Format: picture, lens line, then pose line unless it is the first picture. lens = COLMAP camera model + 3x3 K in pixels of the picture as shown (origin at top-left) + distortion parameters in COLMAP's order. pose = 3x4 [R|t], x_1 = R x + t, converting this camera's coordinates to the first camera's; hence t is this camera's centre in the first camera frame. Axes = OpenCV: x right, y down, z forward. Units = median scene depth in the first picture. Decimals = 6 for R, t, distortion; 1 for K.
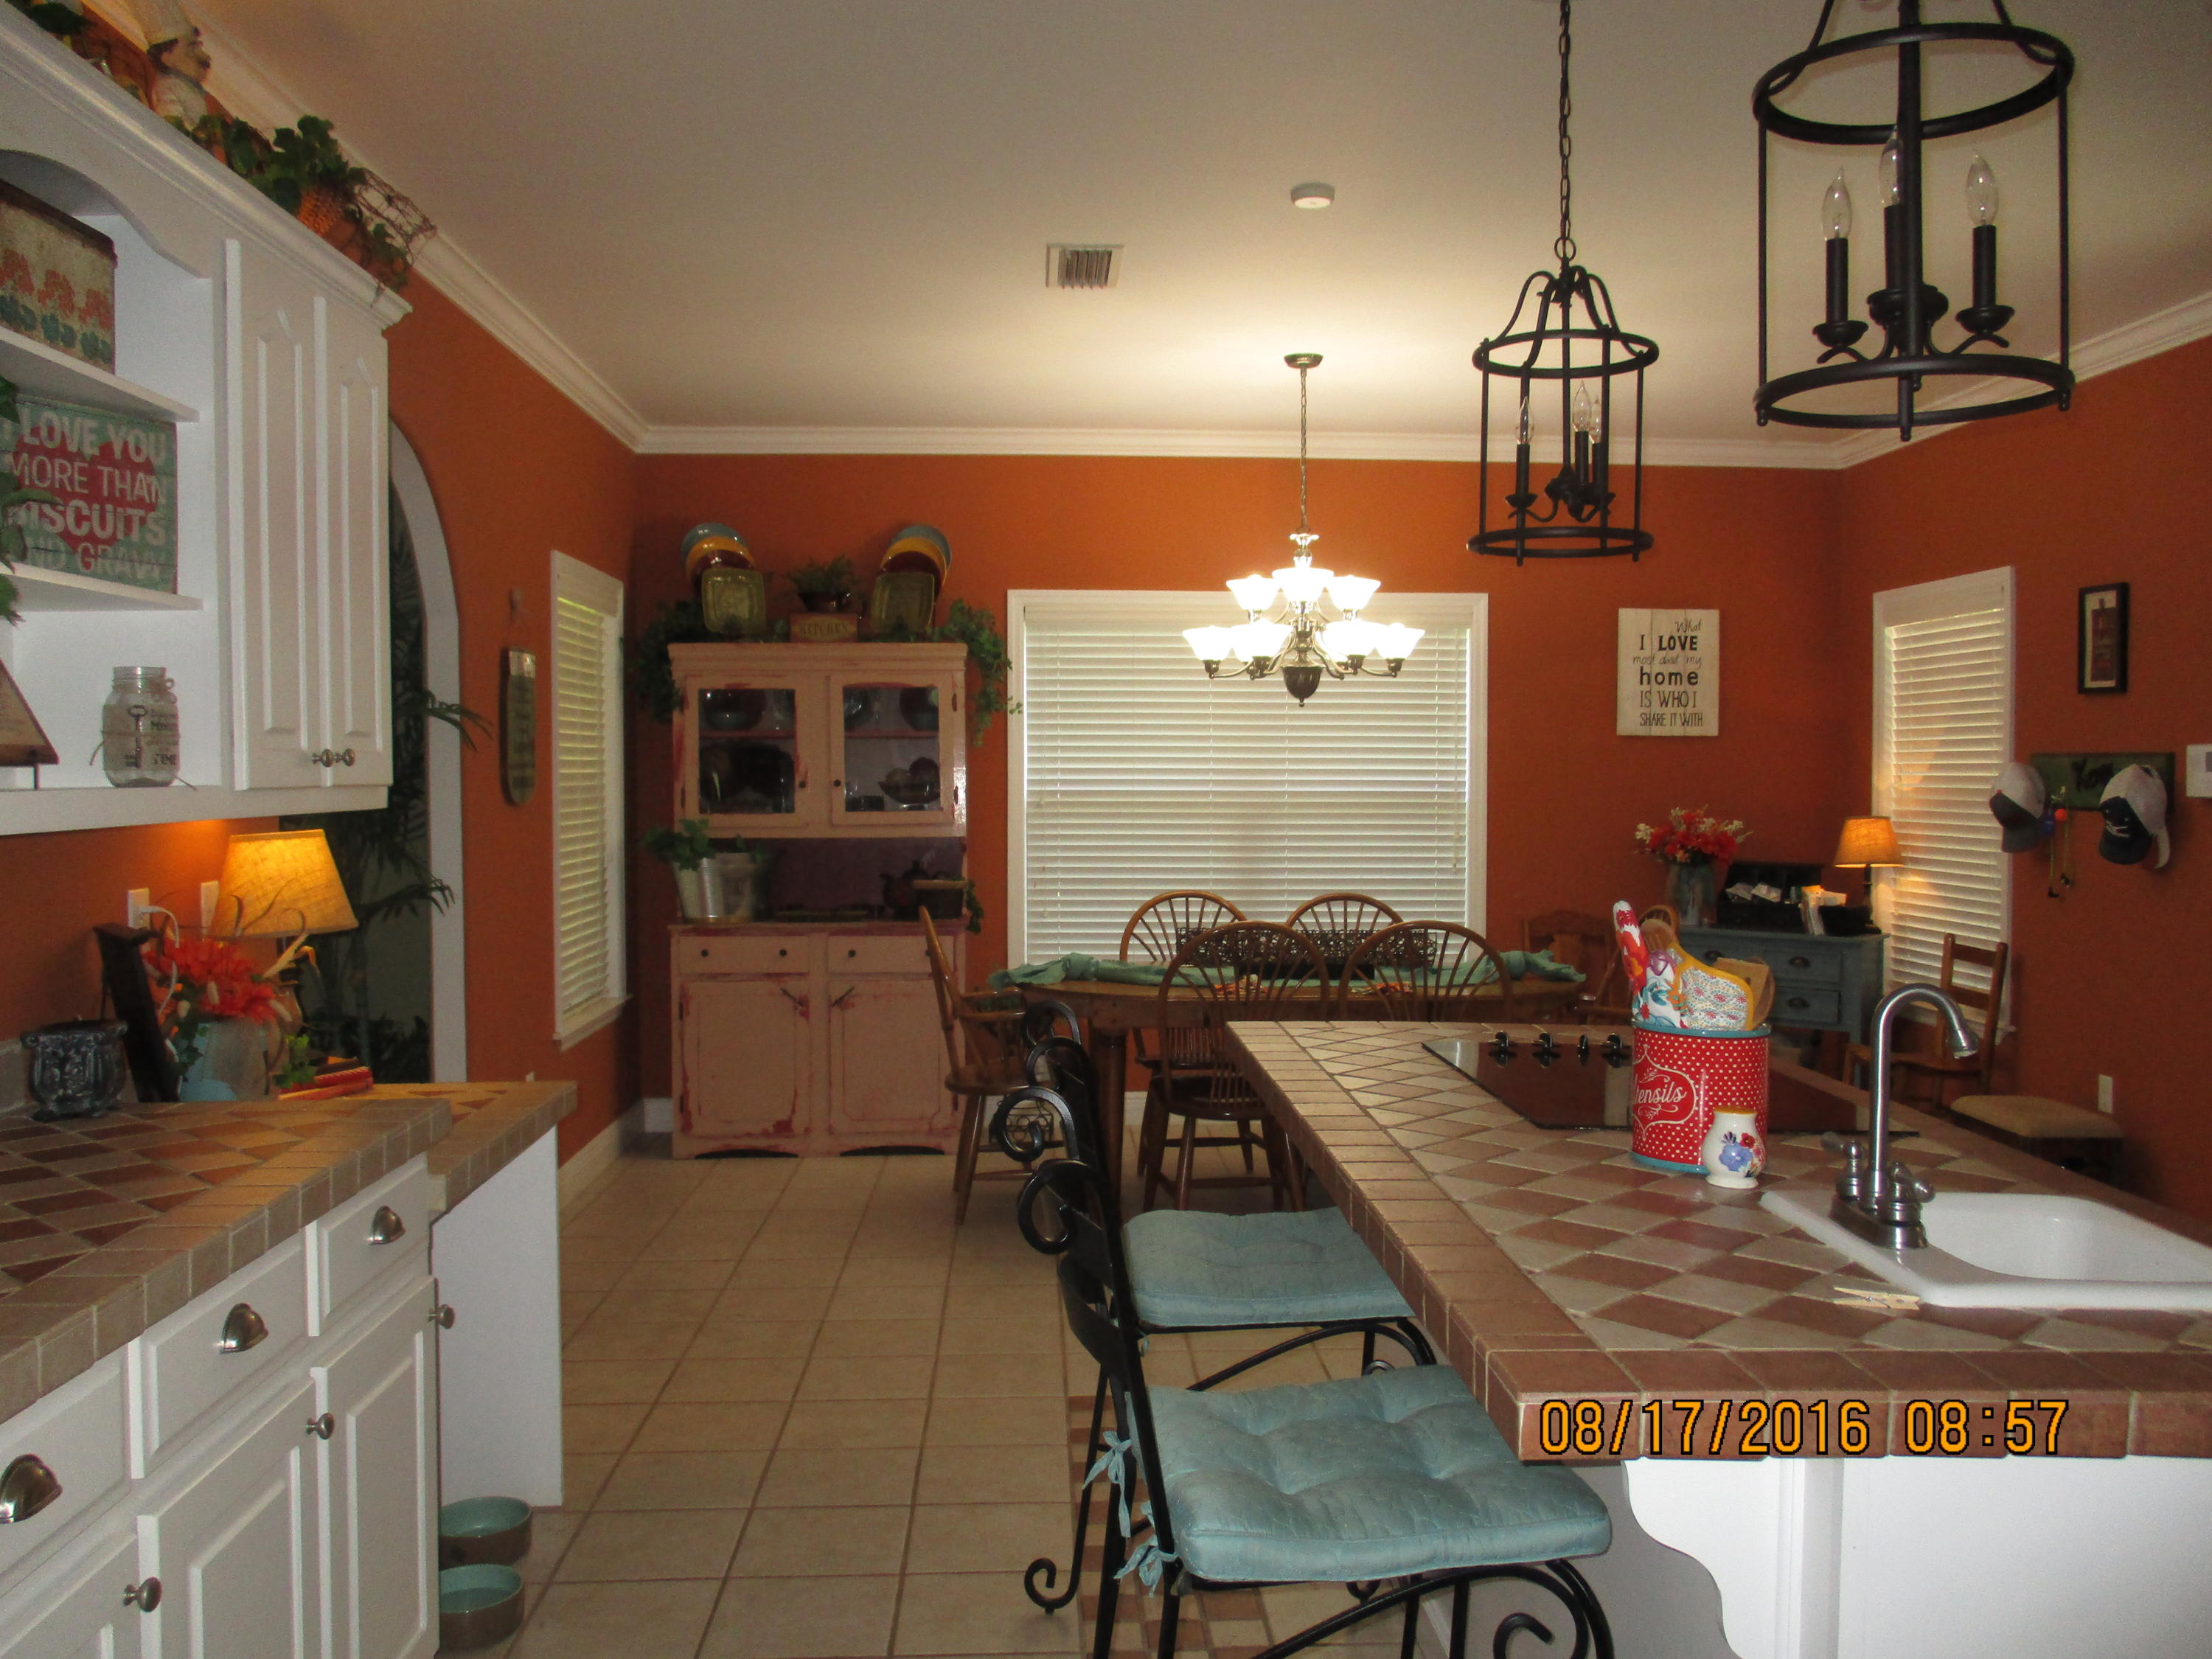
lens RADIAL K [[1828.4, 0, 1118.9], [0, 1828.4, 832.5], [0, 0, 1]] dist [-0.036509, -0.001473]
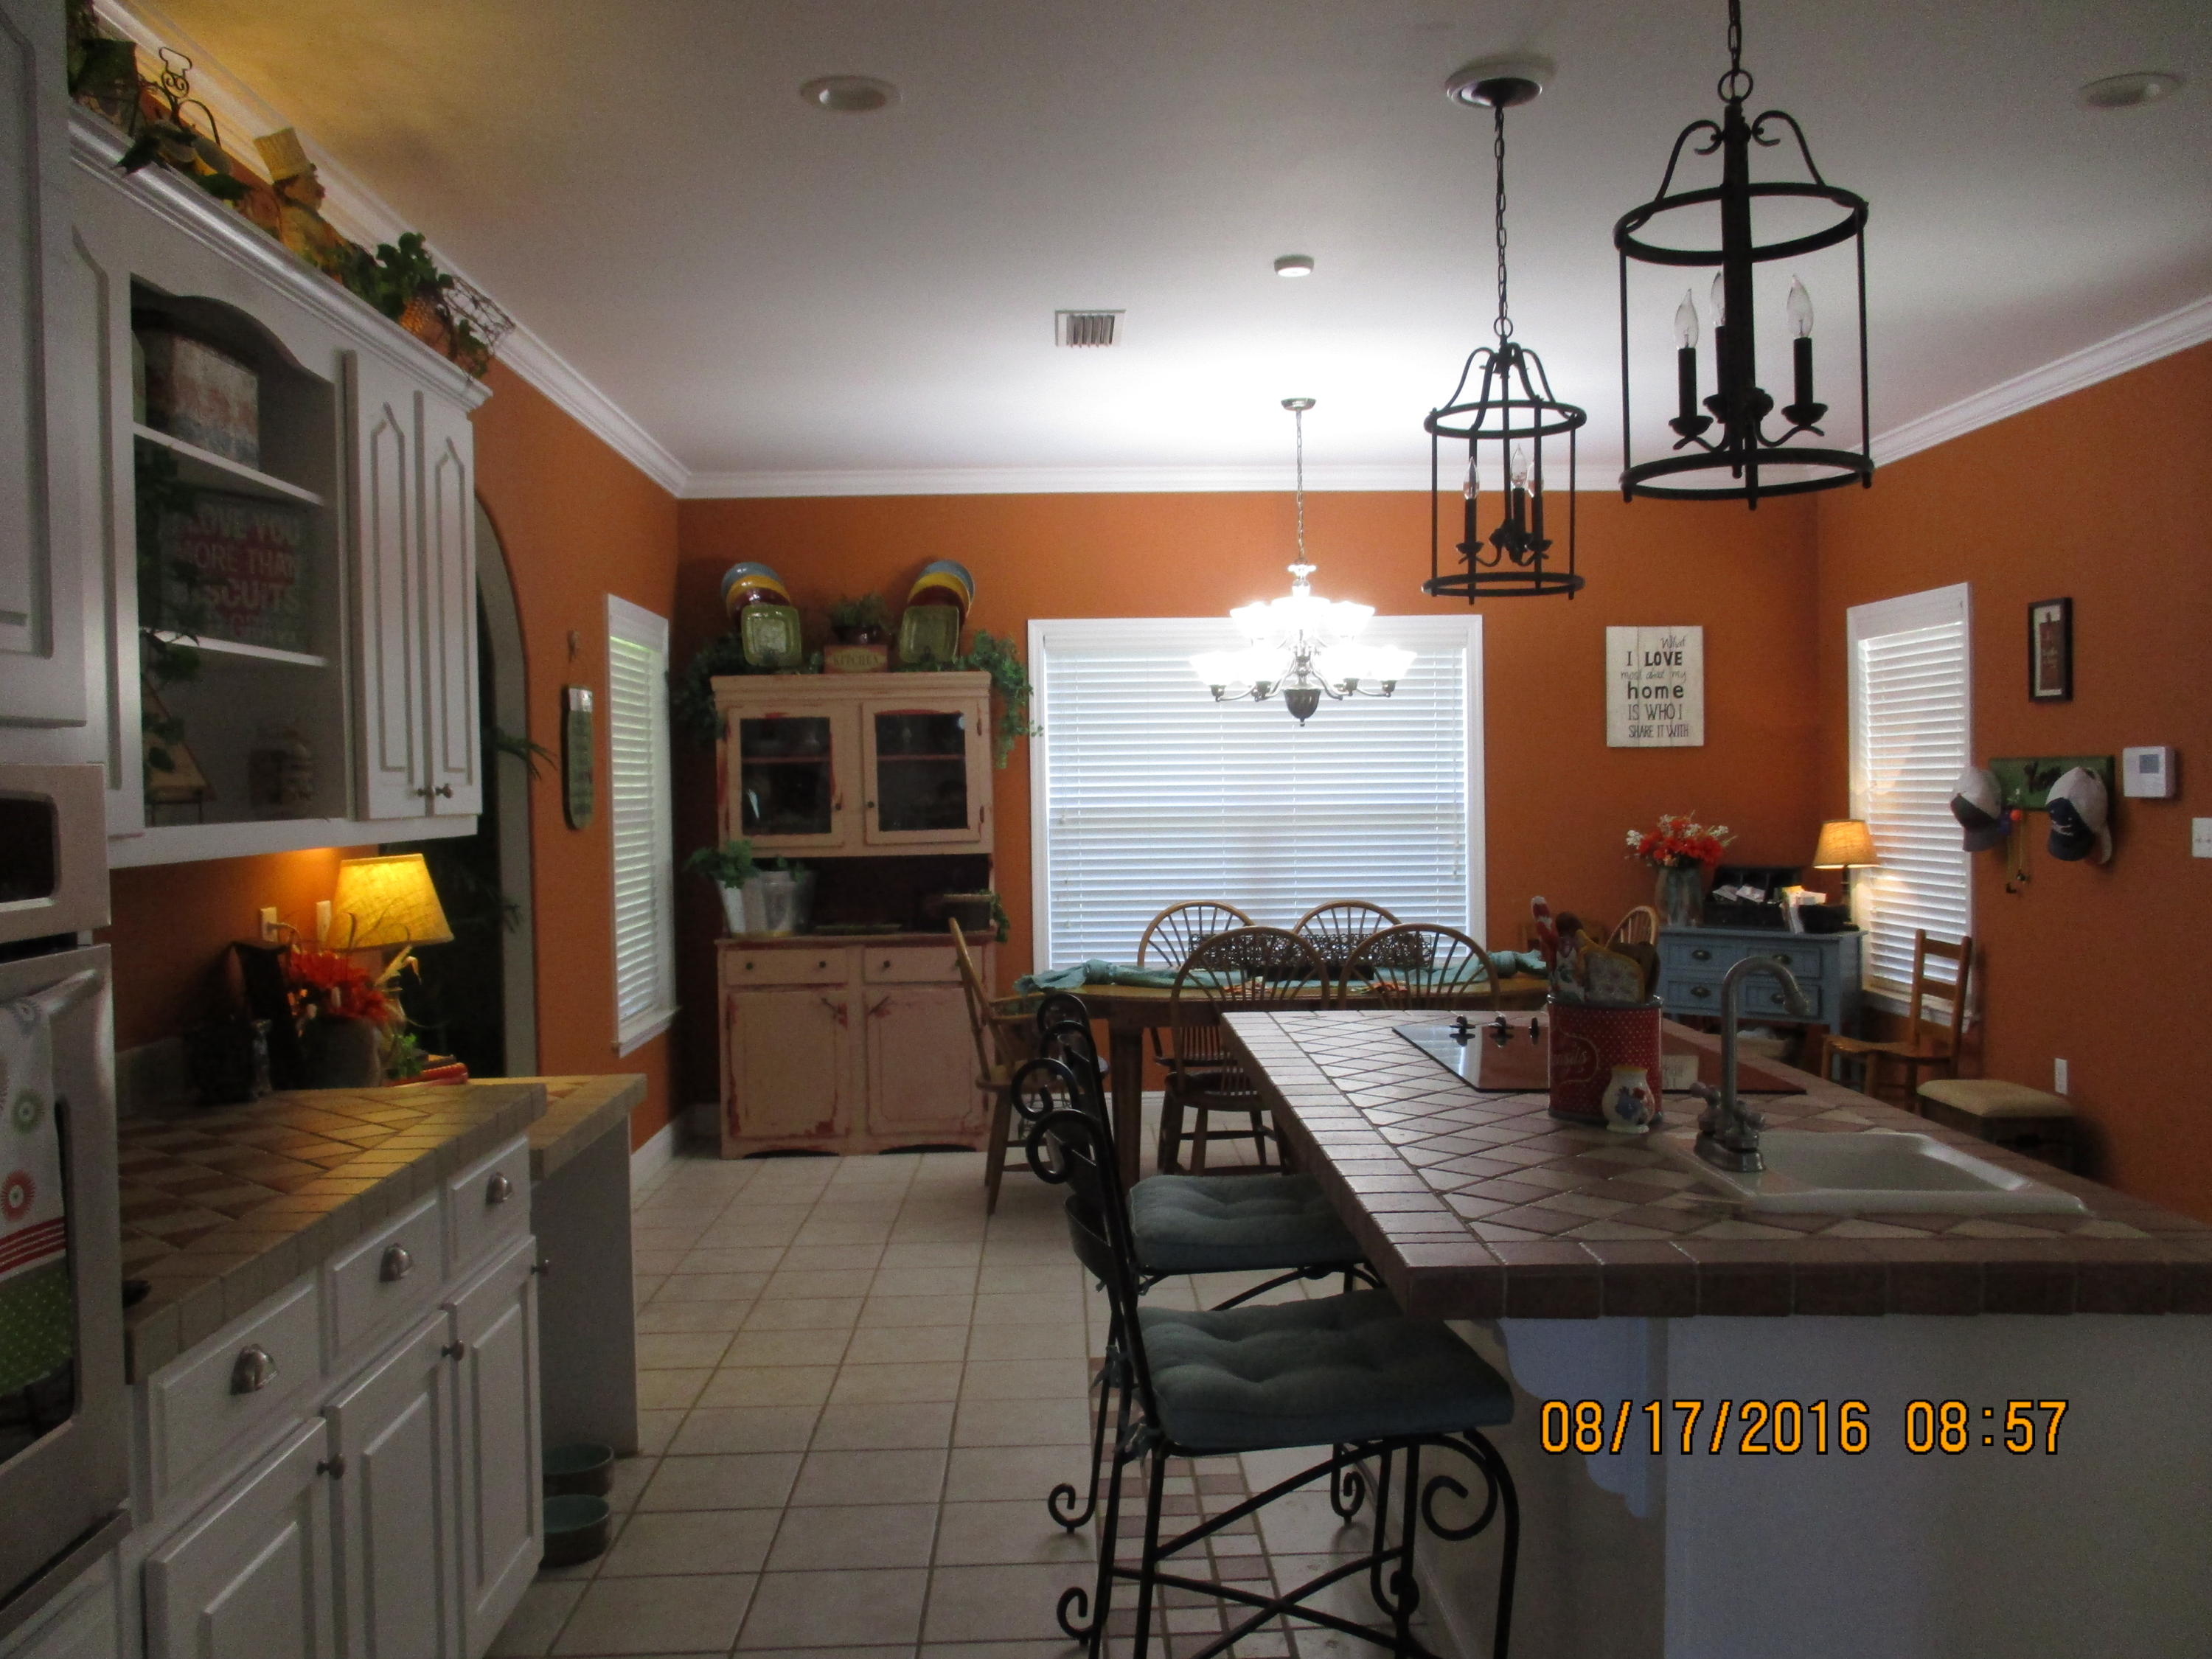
lens RADIAL K [[1823.4, 0, 1106.0], [0, 1823.4, 829.5], [0, 0, 1]] dist [-0.049732, 0.006435]
pose [[0.999596, -0.016315, -0.023287, 0.008918], [0.016077, 0.999817, -0.010380, 0.000849], [0.023452, 0.010001, 0.999675, -0.069827]]
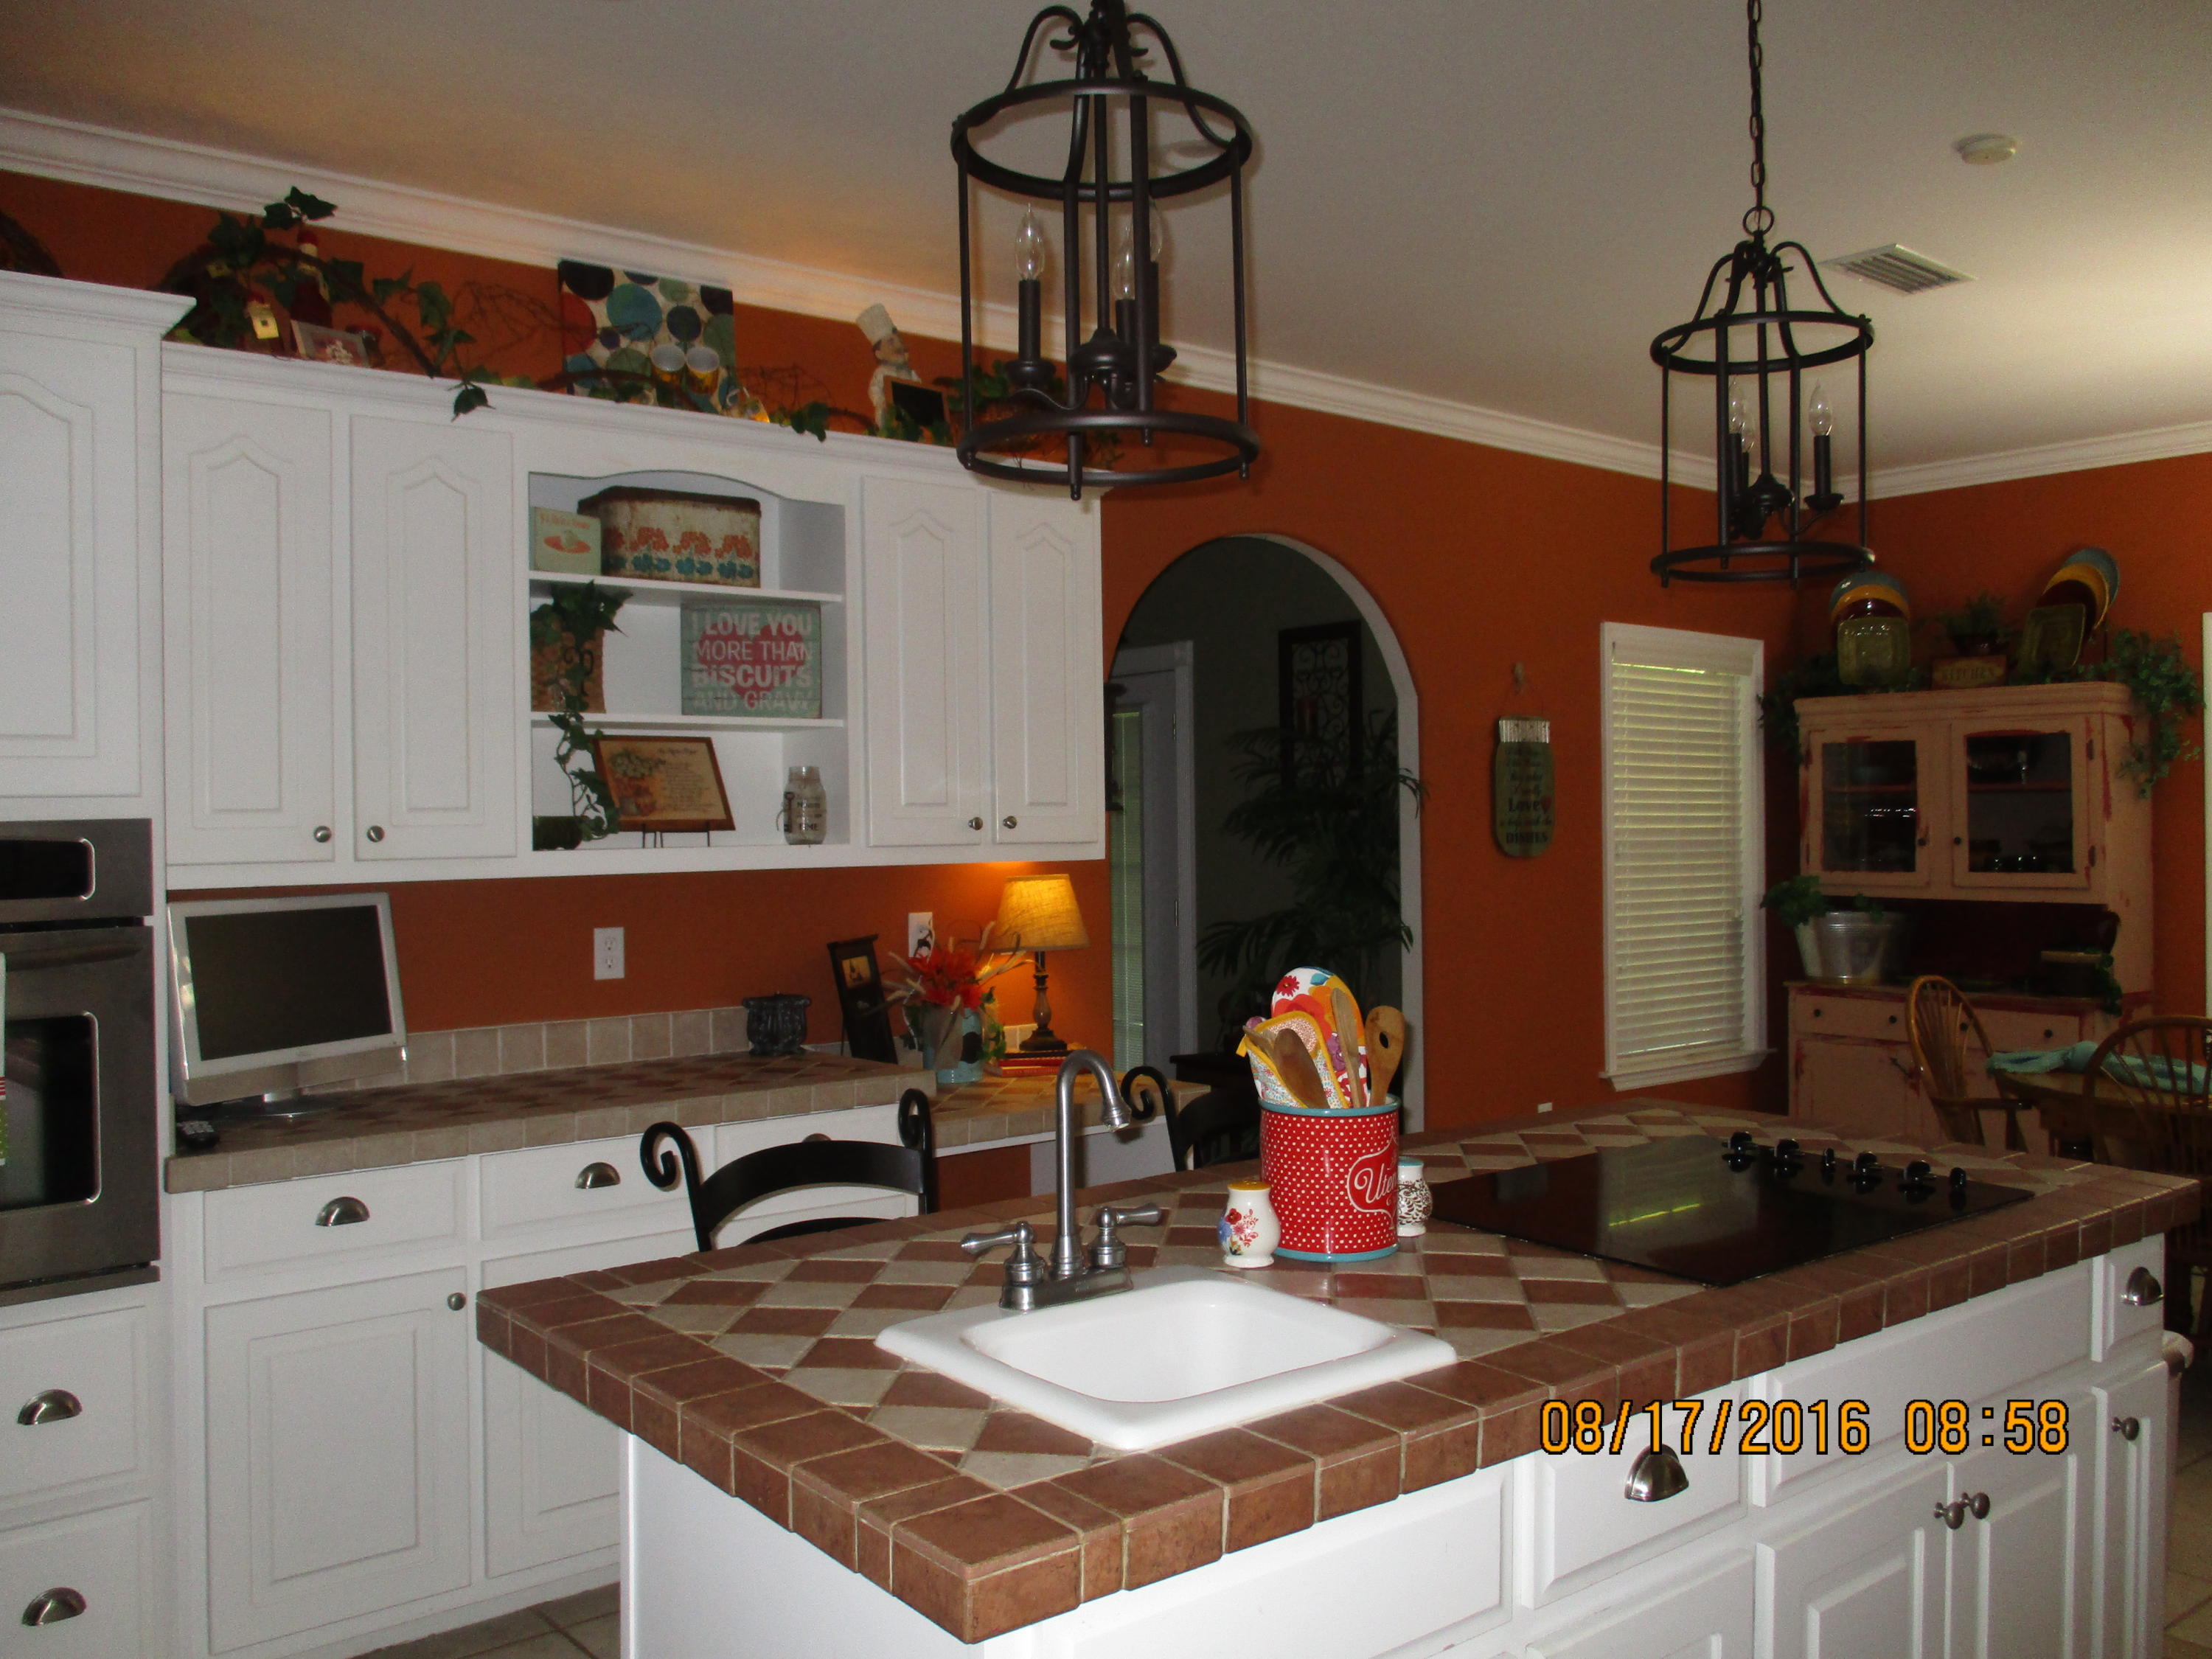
lens RADIAL K [[1798.1, 0, 1063.7], [0, 1798.1, 912.9], [0, 0, 1]] dist [-0.054945, 0.004095]
pose [[0.573749, 0.035367, -0.818267, 0.381144], [-0.022366, 0.999371, 0.027512, -0.005942], [0.818726, 0.002516, 0.574179, 0.134224]]
